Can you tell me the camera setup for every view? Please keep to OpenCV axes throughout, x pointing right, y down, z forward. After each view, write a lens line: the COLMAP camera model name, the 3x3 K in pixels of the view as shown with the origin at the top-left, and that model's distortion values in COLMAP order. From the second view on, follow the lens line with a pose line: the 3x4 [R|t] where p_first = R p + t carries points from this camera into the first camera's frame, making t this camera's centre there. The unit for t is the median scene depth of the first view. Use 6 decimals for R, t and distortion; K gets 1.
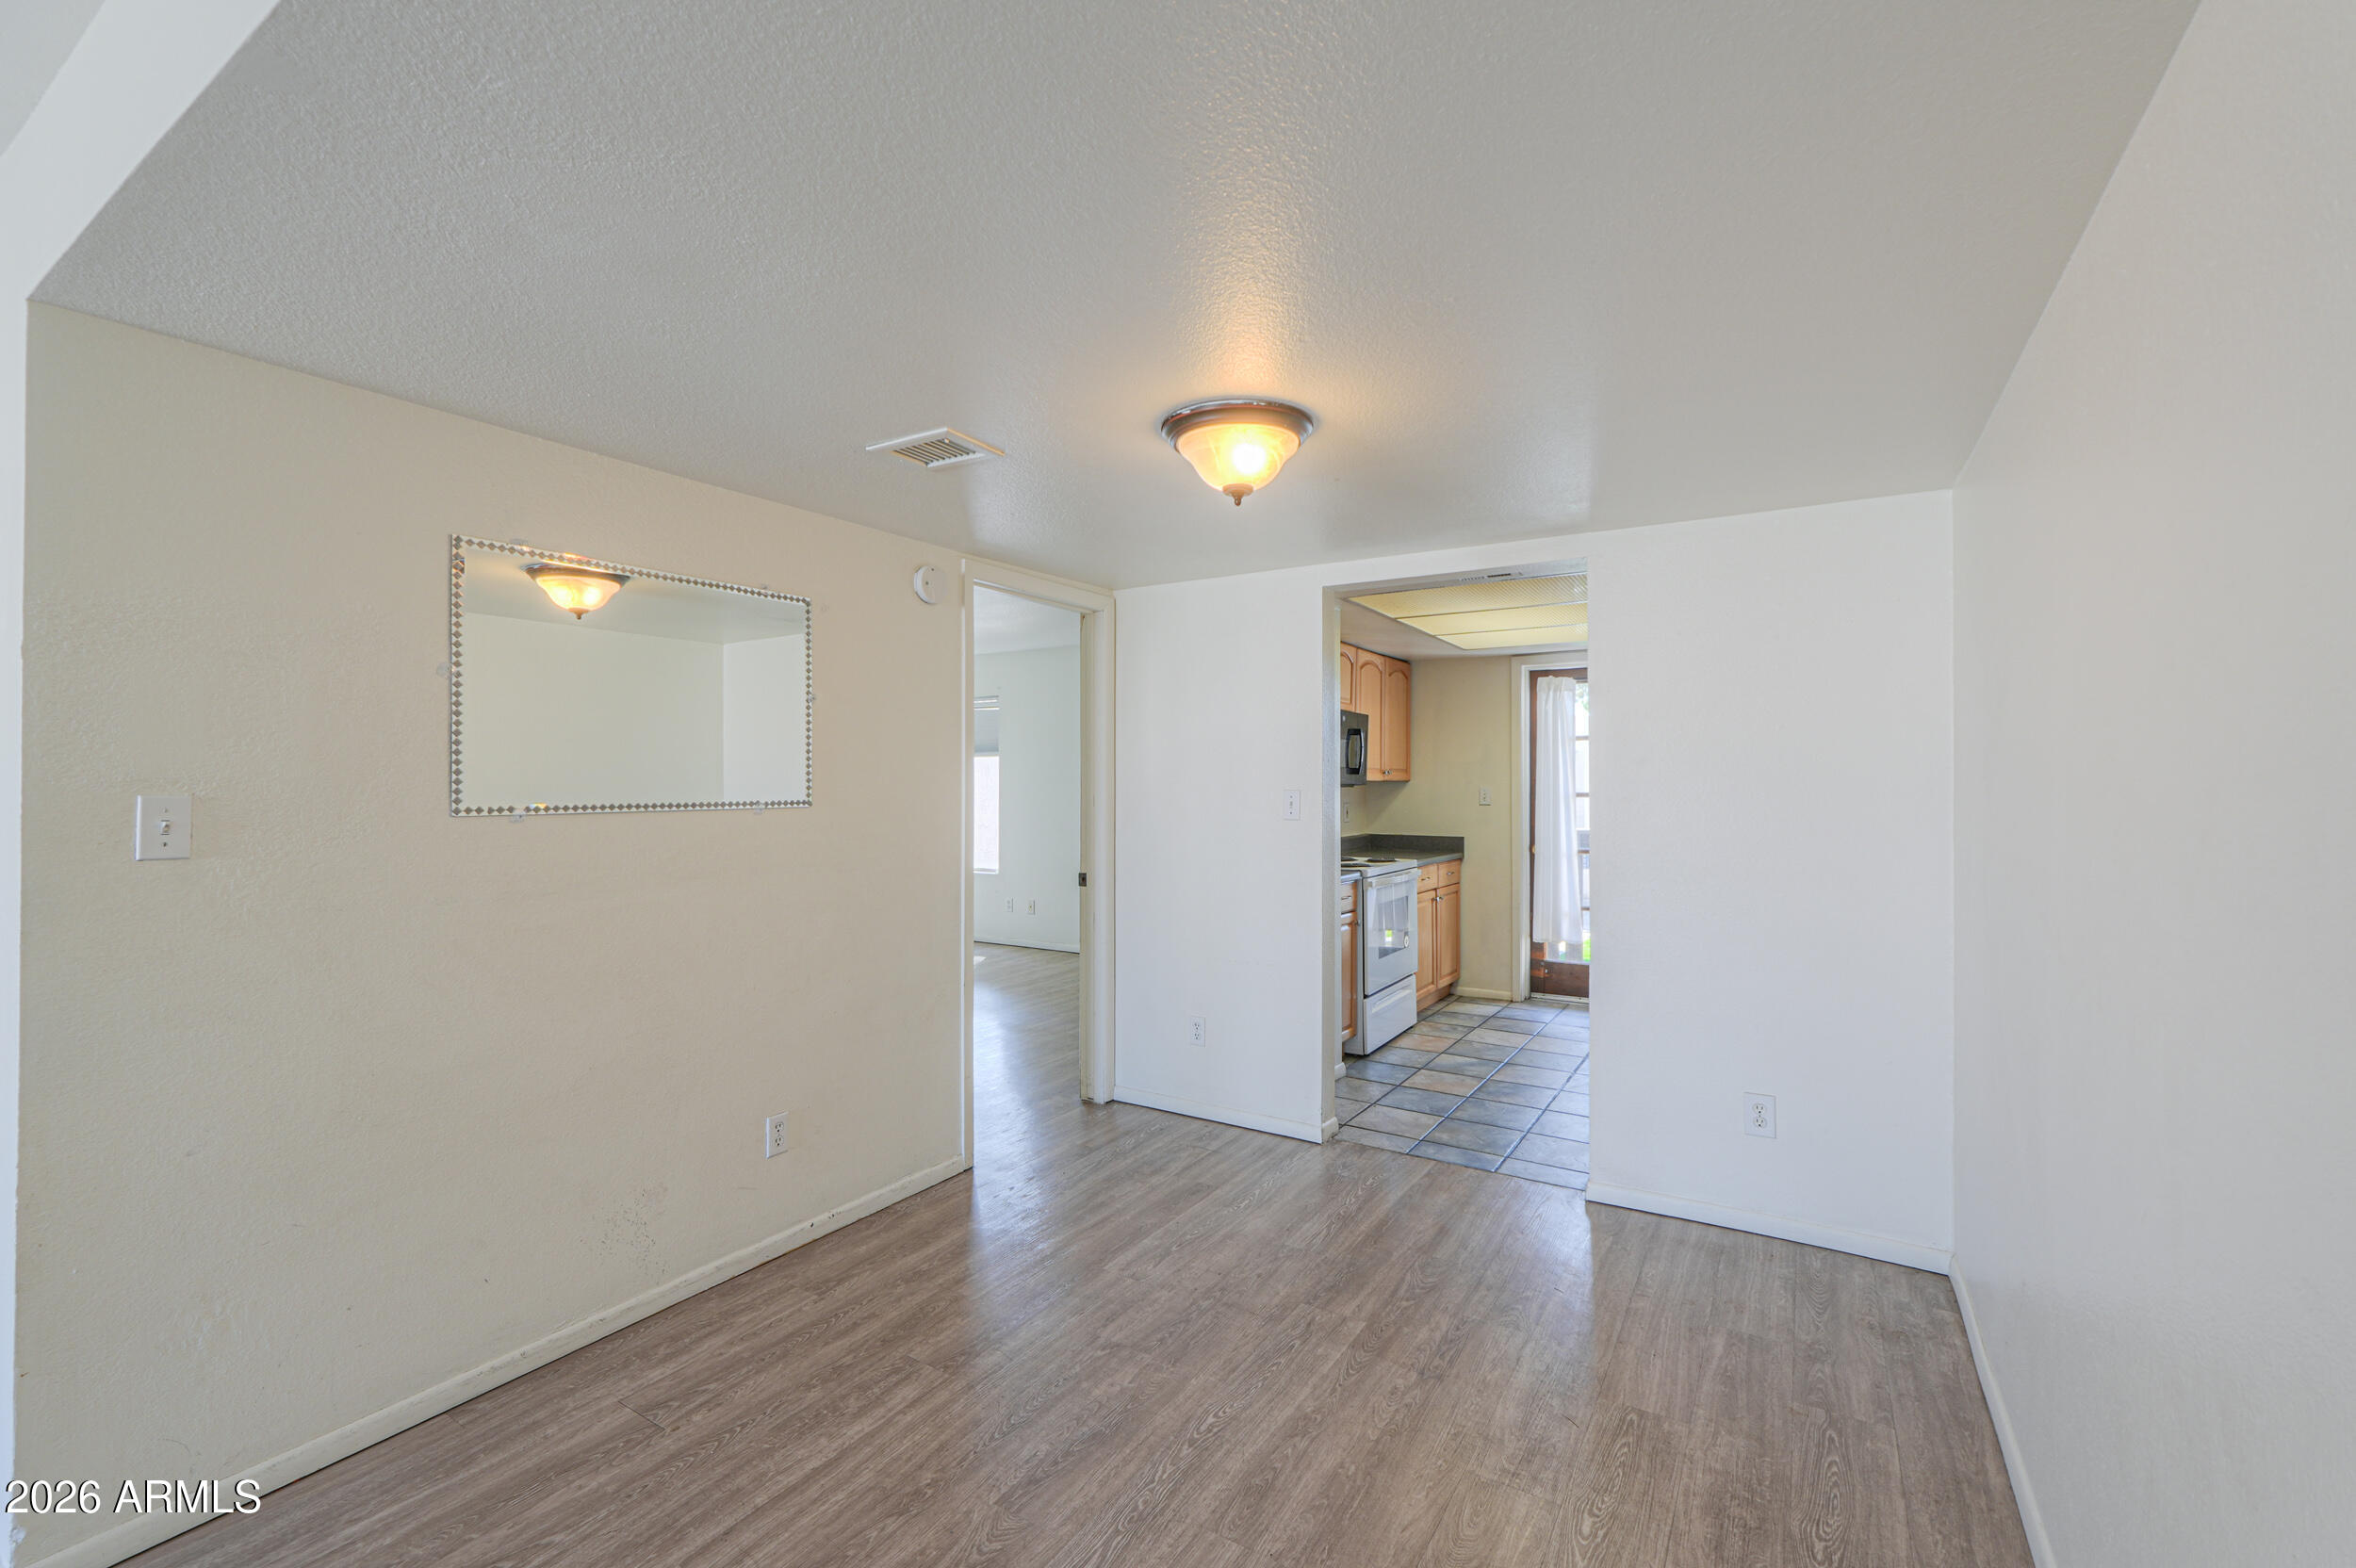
lens RADIAL K [[998.9, 0, 1185.0], [0, 998.9, 772.1], [0, 0, 1]] dist [-0.000894, 0.000023]
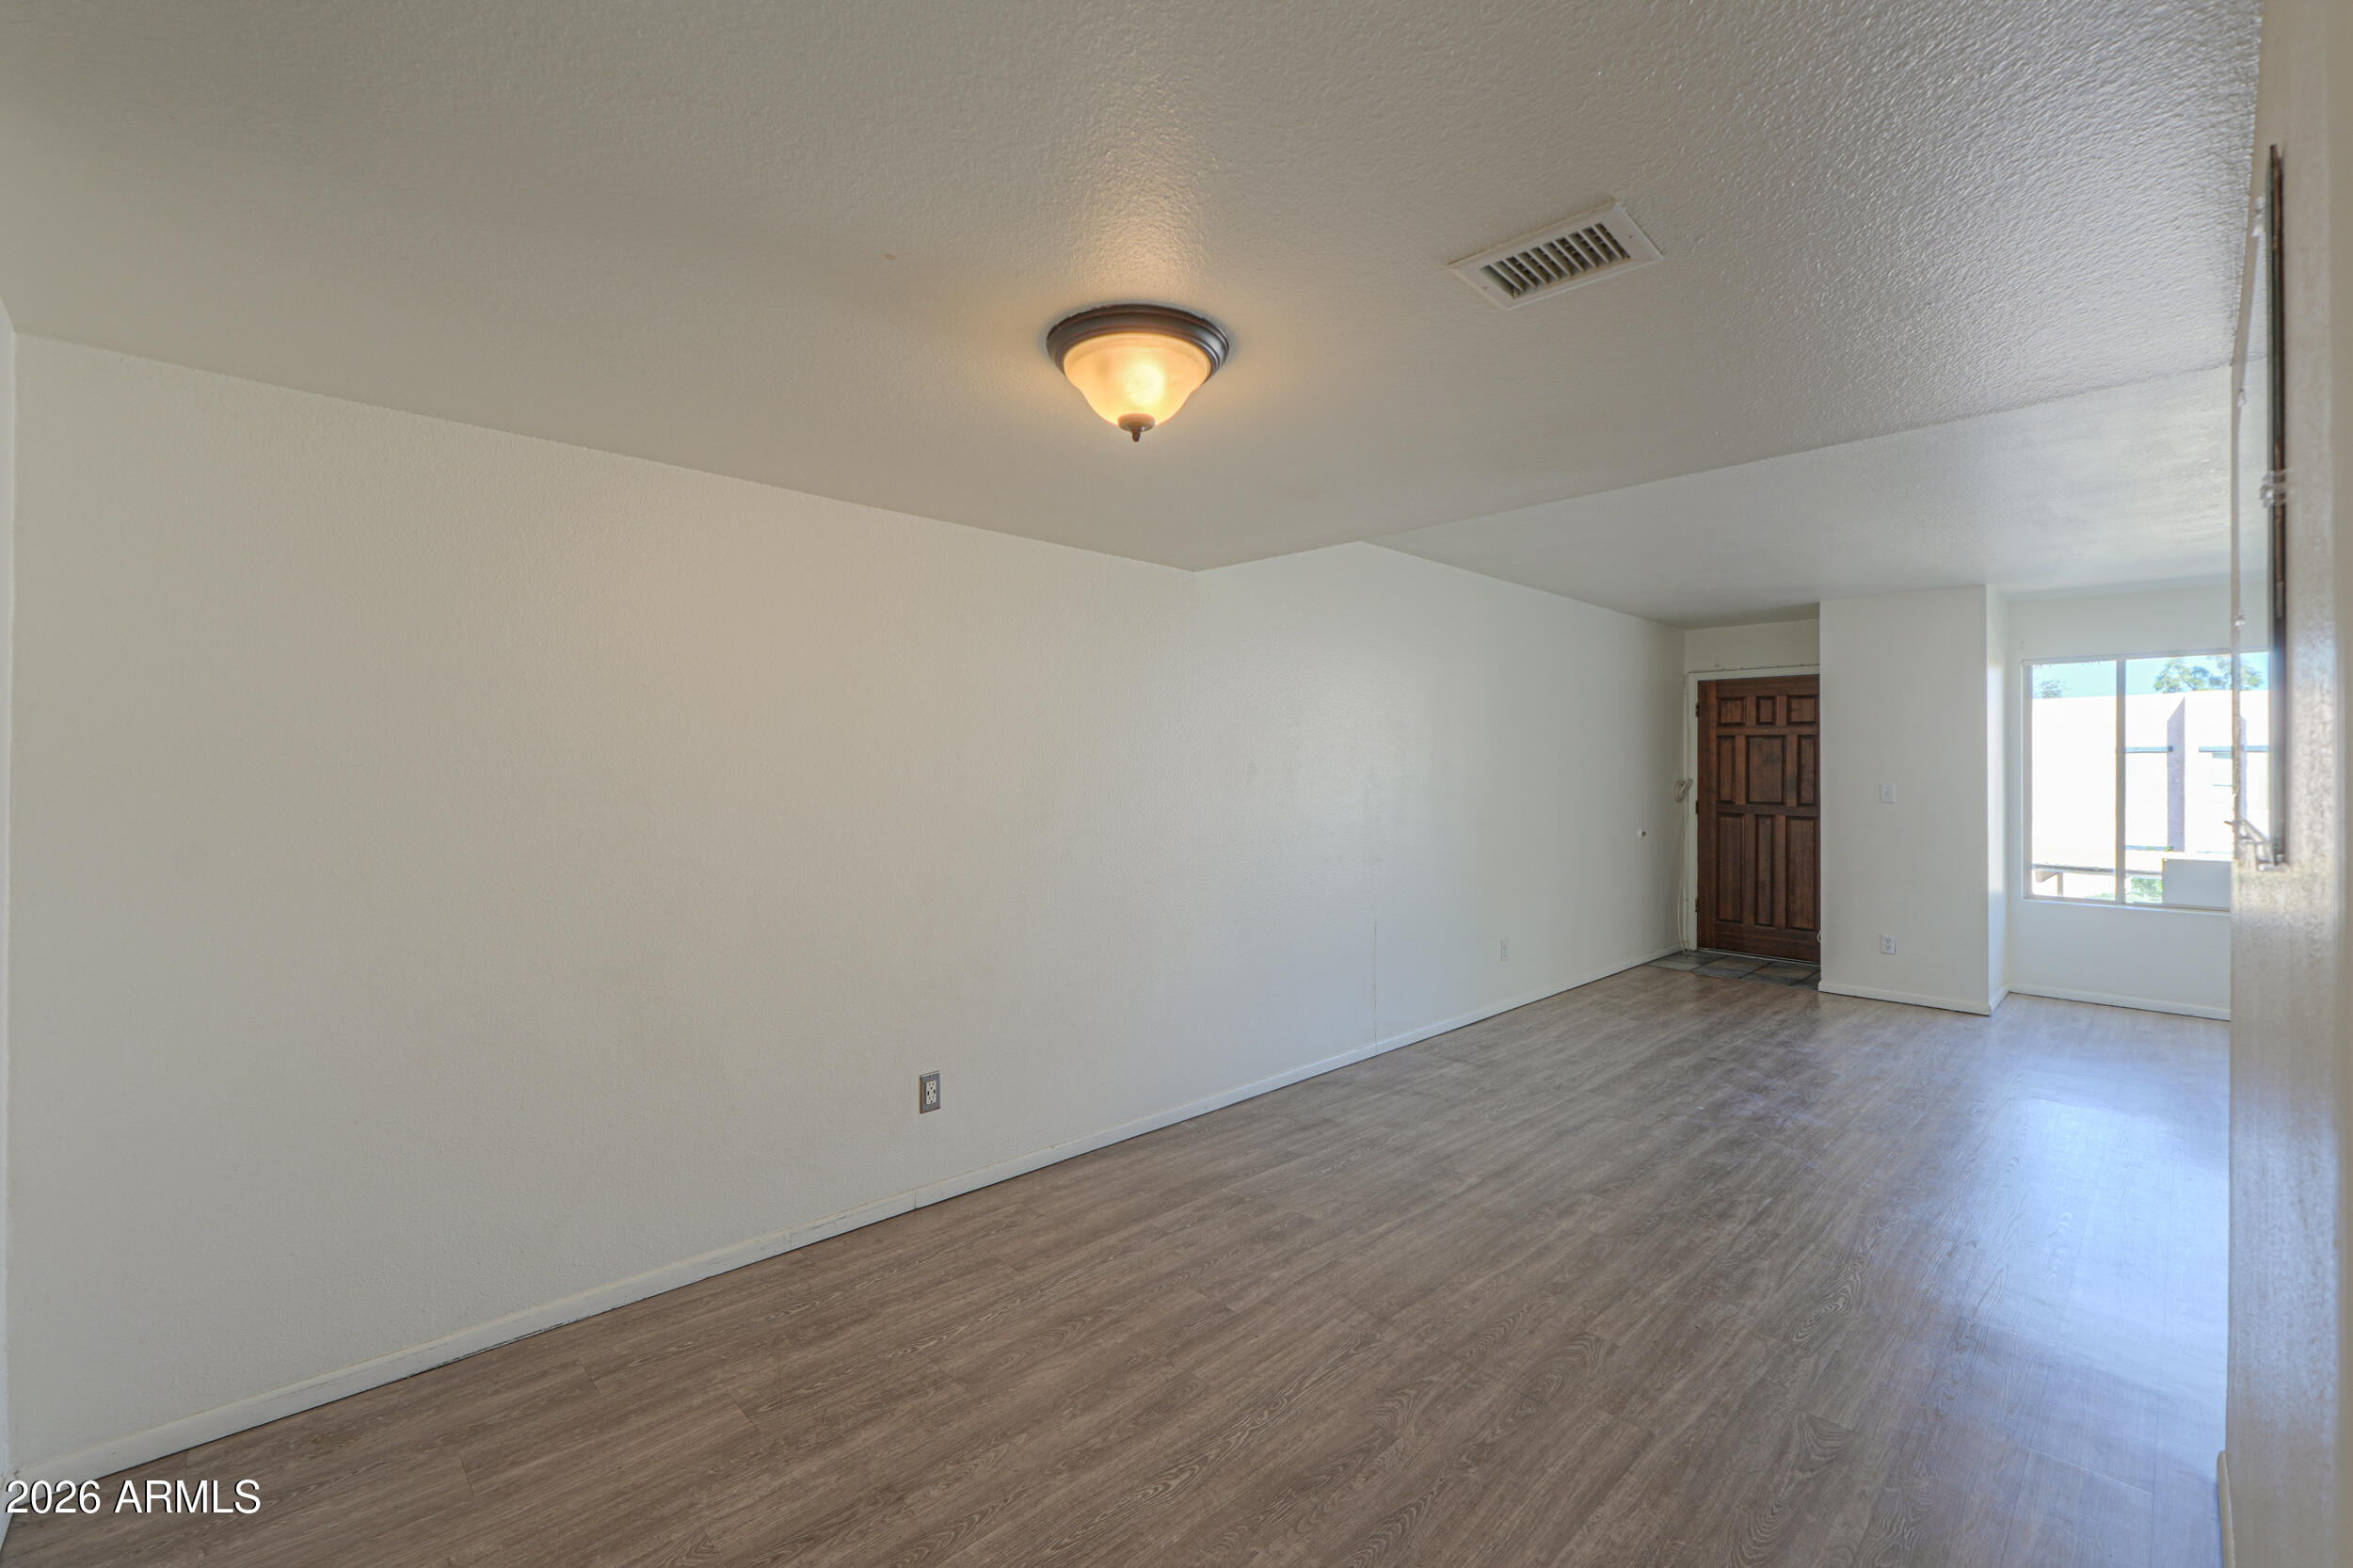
lens RADIAL K [[997.7, 0, 1183.5], [0, 997.7, 772.2], [0, 0, 1]] dist [-0.000894, 0.000023]
pose [[-0.971919, -0.007337, 0.235202, -0.202863], [-0.009431, 0.999925, -0.007780, 0.013959], [-0.235127, -0.009780, -0.971915, 2.013617]]
